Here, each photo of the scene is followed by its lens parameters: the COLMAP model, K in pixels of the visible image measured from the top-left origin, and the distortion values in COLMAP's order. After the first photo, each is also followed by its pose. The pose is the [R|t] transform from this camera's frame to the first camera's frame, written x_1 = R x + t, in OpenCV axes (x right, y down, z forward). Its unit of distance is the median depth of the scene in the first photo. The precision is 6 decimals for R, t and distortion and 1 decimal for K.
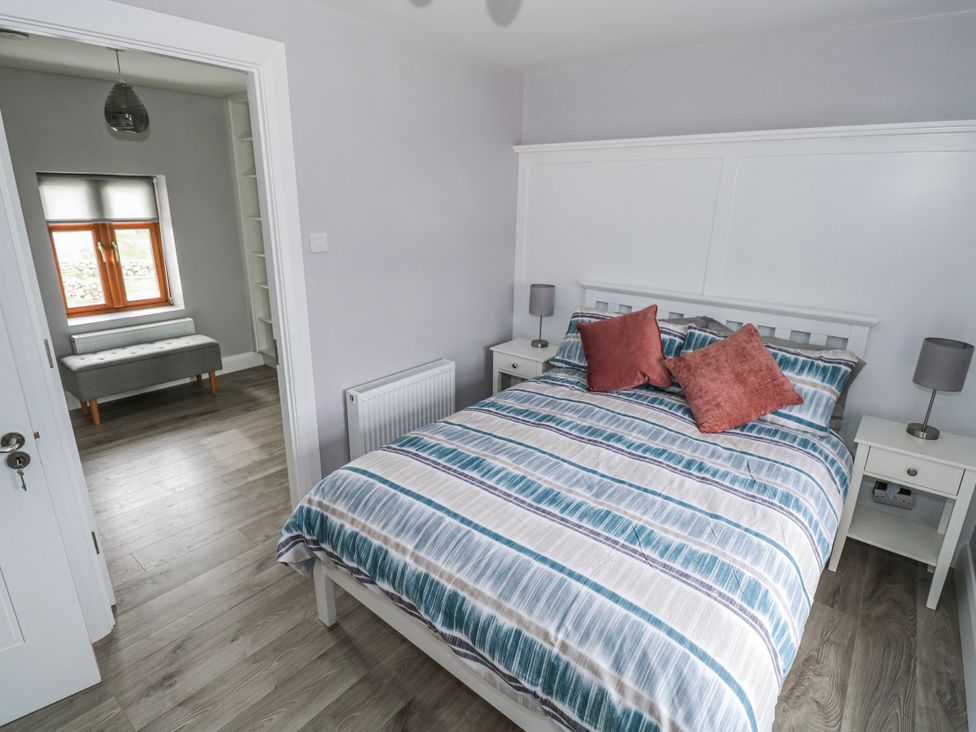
lens RADIAL K [[512.3, 0, 493.1], [0, 512.3, 356.4], [0, 0, 1]] dist [-0.015079, -0.001837]
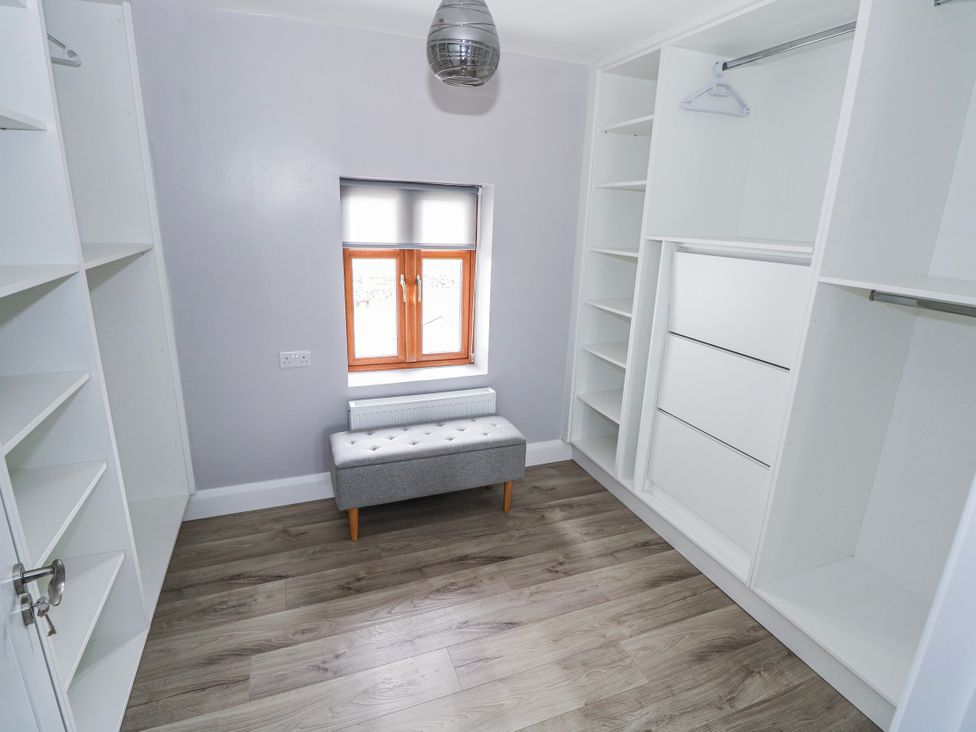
lens RADIAL K [[512.3, 0, 487.6], [0, 512.3, 373.5], [0, 0, 1]] dist [-0.015079, -0.001837]
pose [[0.864667, 0.154506, -0.477994, -0.287839], [-0.163341, 0.986294, 0.023331, -0.119488], [0.475048, 0.057902, 0.878053, 0.407867]]
